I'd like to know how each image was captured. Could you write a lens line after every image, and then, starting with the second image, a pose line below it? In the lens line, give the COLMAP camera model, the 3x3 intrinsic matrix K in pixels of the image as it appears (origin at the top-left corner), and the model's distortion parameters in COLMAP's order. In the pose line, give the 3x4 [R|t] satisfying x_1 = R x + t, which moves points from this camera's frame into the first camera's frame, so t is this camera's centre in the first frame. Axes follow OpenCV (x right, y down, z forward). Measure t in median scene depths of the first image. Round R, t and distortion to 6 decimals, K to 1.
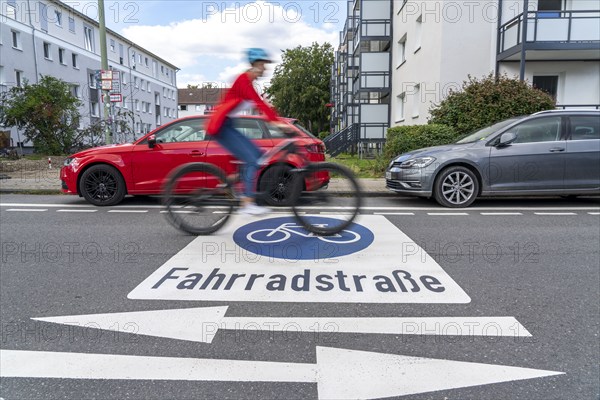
lens RADIAL K [[400.8, 0, 300.0], [0, 400.8, 200.0], [0, 0, 1]] dist [-0.021579, 0.001886]
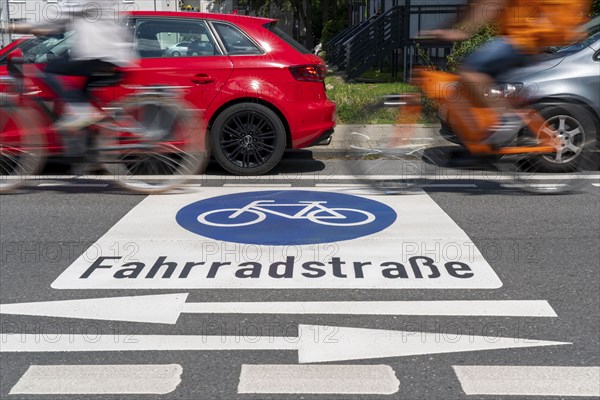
lens RADIAL K [[400.8, 0, 300.0], [0, 400.8, 200.0], [0, 0, 1]] dist [-0.021579, 0.001886]
pose [[0.998183, -0.014479, 0.058487, -0.005310], [0.007106, 0.992212, 0.124356, -0.013109], [-0.059832, -0.123715, 0.990512, 0.285673]]
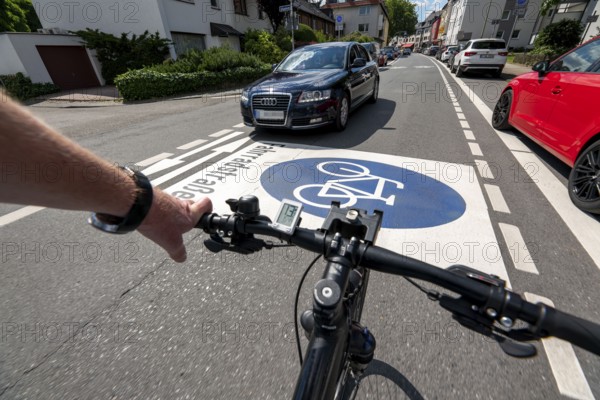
lens RADIAL K [[238.2, 0, 300.0], [0, 238.2, 200.0], [0, 0, 1]] dist [-0.000208, -0.000059]
pose [[-0.394070, 0.486630, -0.779680, 0.861937], [-0.088215, 0.824383, 0.559116, -0.335227], [0.914837, 0.289110, -0.281937, 1.631167]]
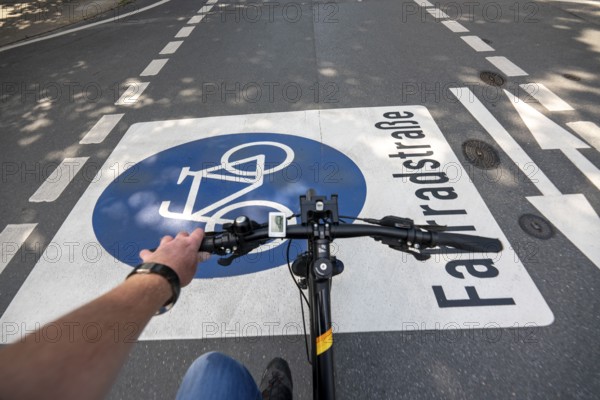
lens RADIAL K [[238.2, 0, 300.0], [0, 238.2, 200.0], [0, 0, 1]] dist [-0.000208, -0.000059]
pose [[-0.055912, -0.792363, 0.607482, -0.443423], [0.177467, 0.590859, 0.787014, -0.368936], [-0.982537, 0.151812, 0.107583, 1.264345]]
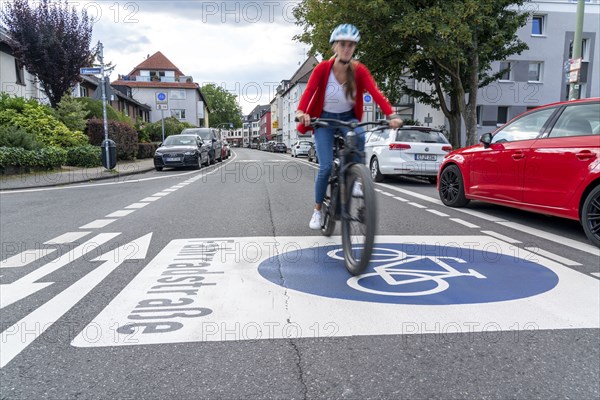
lens RADIAL K [[400.8, 0, 300.0], [0, 400.8, 200.0], [0, 0, 1]] dist [-0.021579, 0.001886]
pose [[0.127293, 0.127487, -0.983638, 0.997107], [-0.140457, 0.984028, 0.109361, -0.128358], [0.981870, 0.124238, 0.143167, 1.083292]]
